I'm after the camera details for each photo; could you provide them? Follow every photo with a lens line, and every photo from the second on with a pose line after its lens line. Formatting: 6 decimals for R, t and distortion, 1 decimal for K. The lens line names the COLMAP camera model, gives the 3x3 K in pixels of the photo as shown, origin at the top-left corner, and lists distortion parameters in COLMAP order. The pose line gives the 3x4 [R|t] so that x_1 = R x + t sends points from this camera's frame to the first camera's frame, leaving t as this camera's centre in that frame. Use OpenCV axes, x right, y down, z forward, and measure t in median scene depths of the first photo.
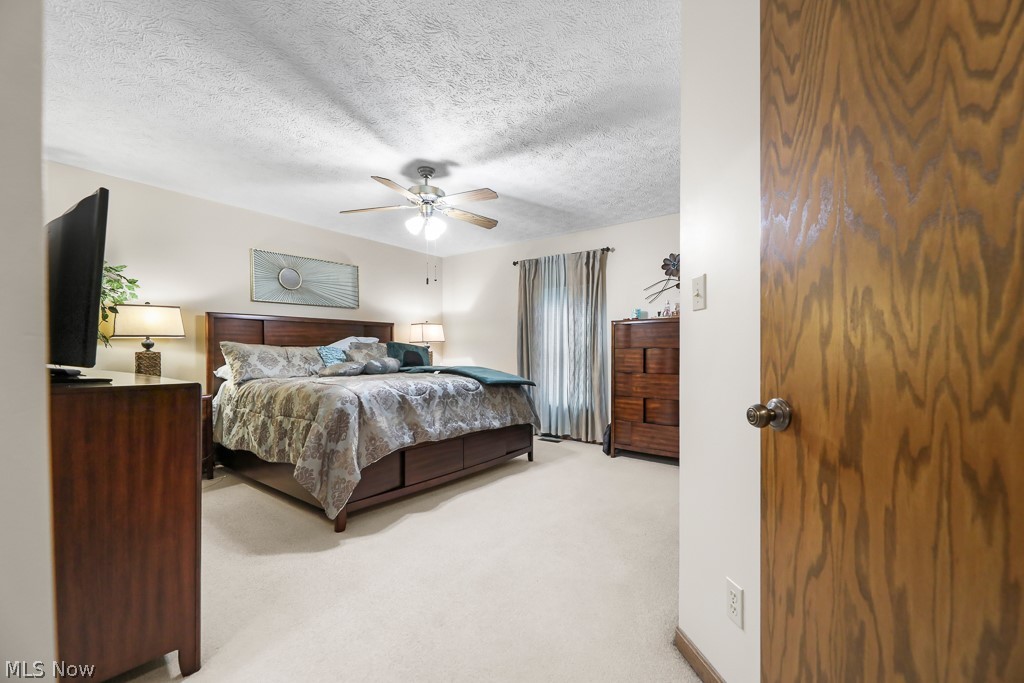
lens RADIAL K [[413.0, 0, 512.4], [0, 413.0, 349.8], [0, 0, 1]] dist [0.001000, -0.000187]
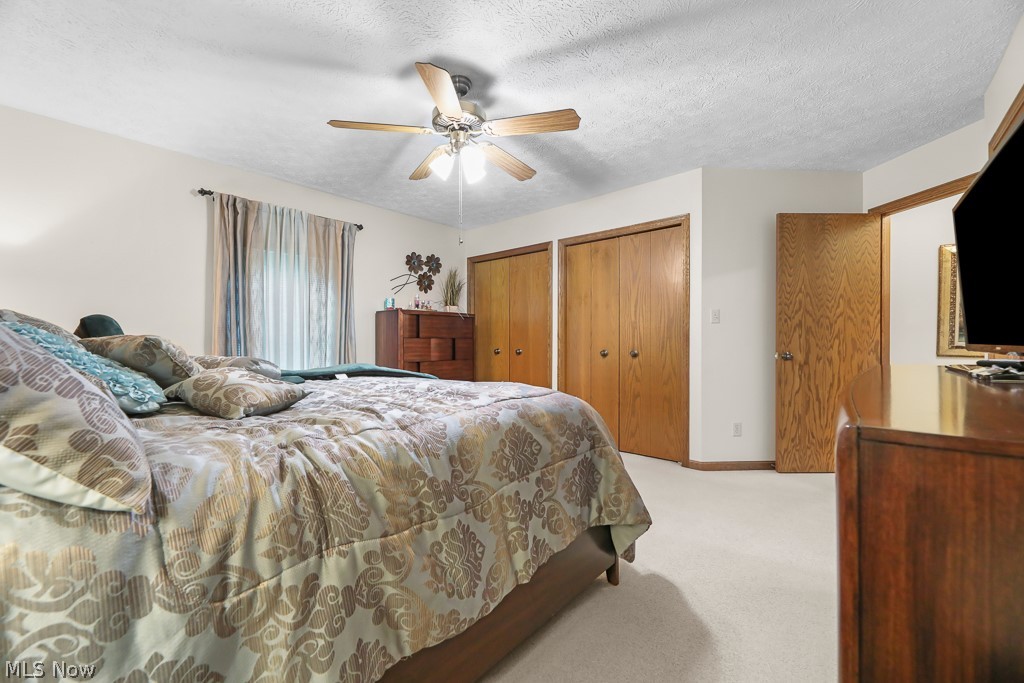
lens RADIAL K [[411.4, 0, 512.0], [0, 411.4, 341.5], [0, 0, 1]] dist [-0.000101, -0.000045]
pose [[0.083468, -0.000640, 0.996510, -0.791843], [0.001309, 0.999999, 0.000533, 0.003841], [-0.996510, 0.001260, 0.083468, 0.761679]]
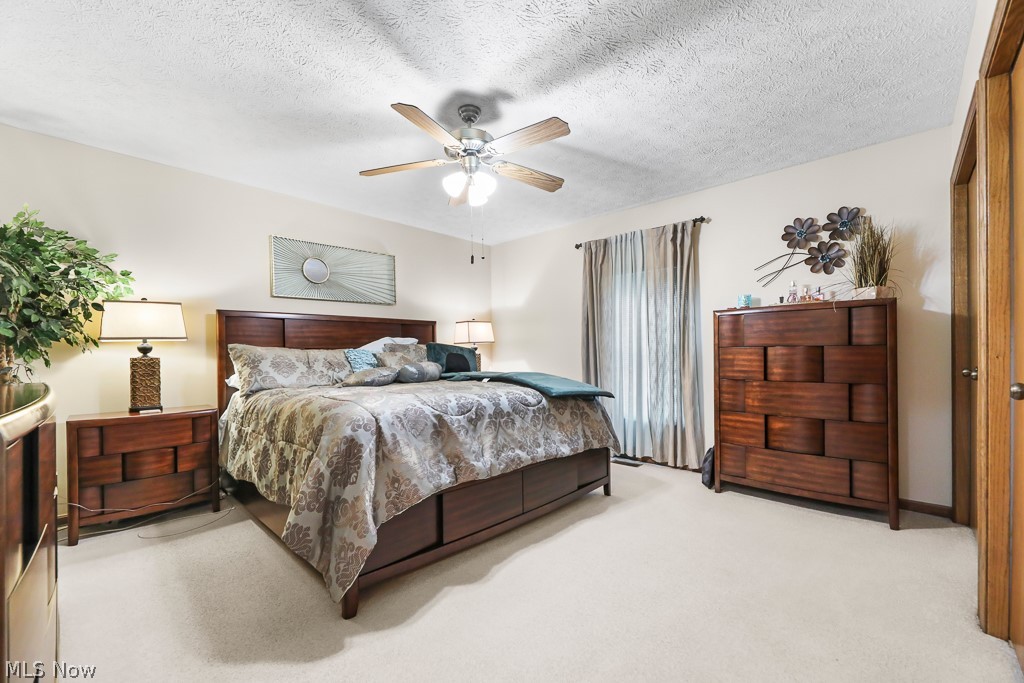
lens RADIAL K [[413.0, 0, 512.4], [0, 413.0, 349.8], [0, 0, 1]] dist [0.001000, -0.000187]
pose [[0.993255, -0.010682, -0.115461, -0.044596], [0.010145, 0.999935, -0.005231, 0.001484], [0.115510, 0.004025, 0.993298, 0.241842]]
